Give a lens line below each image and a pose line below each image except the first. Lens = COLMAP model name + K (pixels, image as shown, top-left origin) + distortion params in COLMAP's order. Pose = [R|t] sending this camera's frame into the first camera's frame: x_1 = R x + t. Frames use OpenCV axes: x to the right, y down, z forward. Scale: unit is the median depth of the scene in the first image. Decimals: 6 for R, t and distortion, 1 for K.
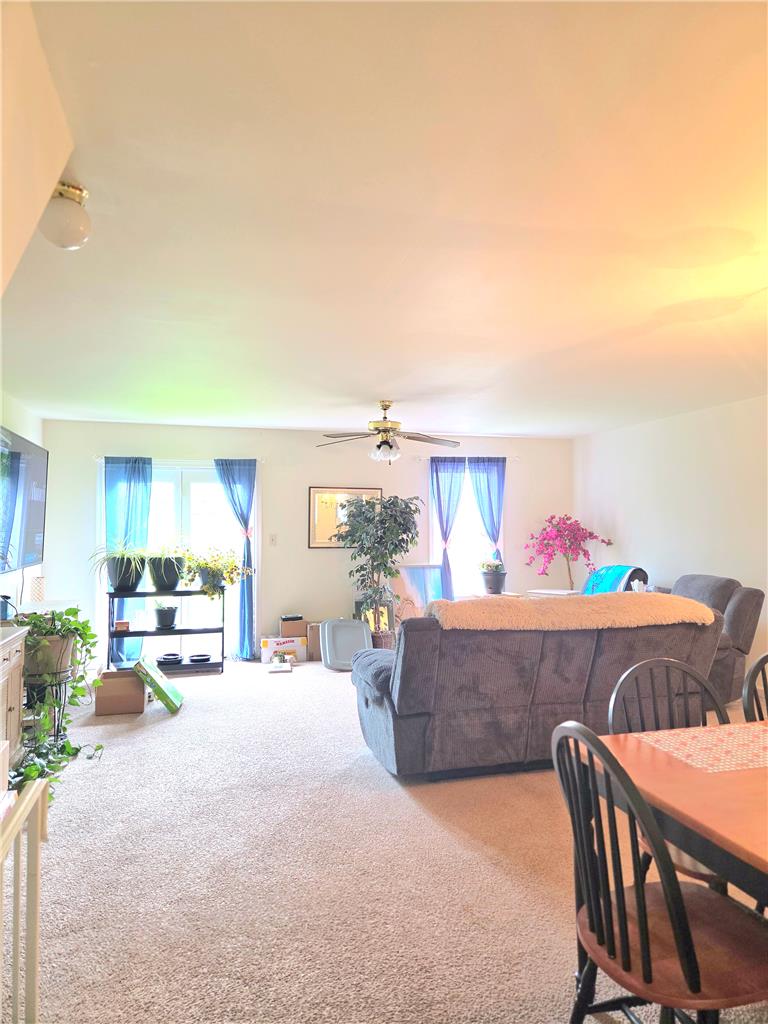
lens RADIAL K [[683.5, 0, 385.1], [0, 683.5, 507.4], [0, 0, 1]] dist [0.044123, 0.000312]
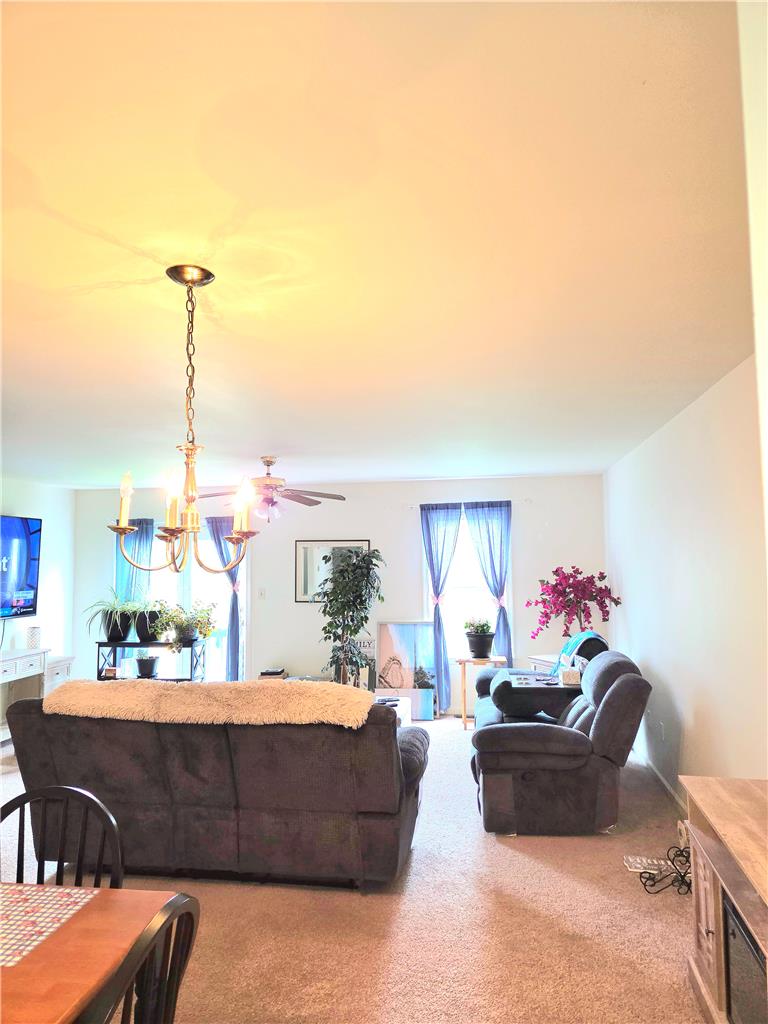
lens RADIAL K [[683.5, 0, 386.6], [0, 683.5, 517.4], [0, 0, 1]] dist [0.044123, 0.000312]
pose [[0.904989, -0.036534, -0.423864, 0.449284], [0.021448, 0.998957, -0.040308, -0.021604], [0.424895, 0.027387, 0.904828, 0.156065]]
